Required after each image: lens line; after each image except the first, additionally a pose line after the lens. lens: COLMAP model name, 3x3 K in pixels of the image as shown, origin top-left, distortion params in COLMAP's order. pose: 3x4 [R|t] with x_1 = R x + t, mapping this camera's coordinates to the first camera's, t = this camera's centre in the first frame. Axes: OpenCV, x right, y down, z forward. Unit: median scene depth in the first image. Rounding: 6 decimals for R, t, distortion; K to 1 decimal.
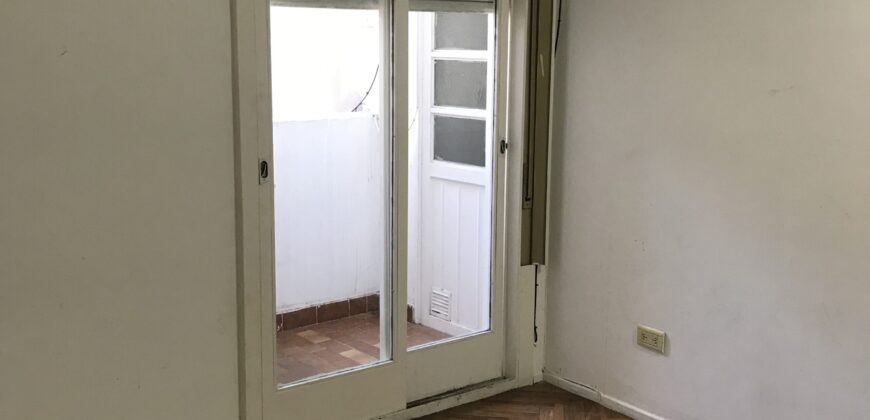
lens RADIAL K [[956.3, 0, 435.0], [0, 956.3, 210.0], [0, 0, 1]] dist [0.000666, -0.002468]
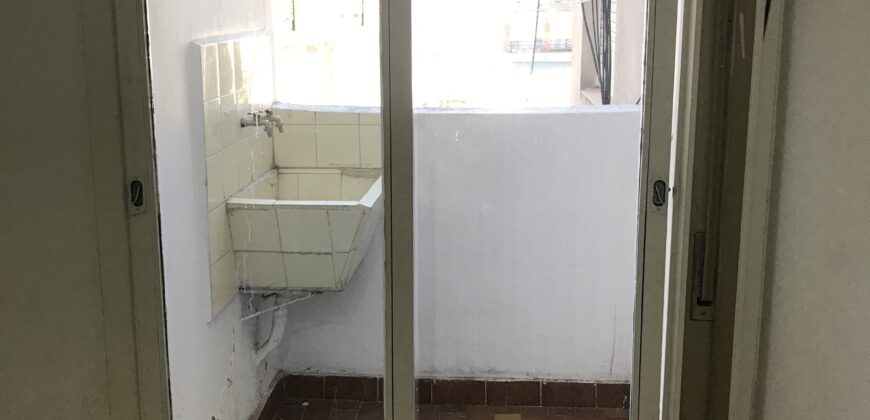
lens RADIAL K [[956.3, 0, 435.0], [0, 956.3, 210.0], [0, 0, 1]] dist [0.000666, -0.002468]
pose [[0.714879, 0.135126, -0.686068, 0.334815], [-0.107706, 0.990720, 0.082900, -0.085715], [0.690903, 0.014630, 0.722799, 0.538140]]
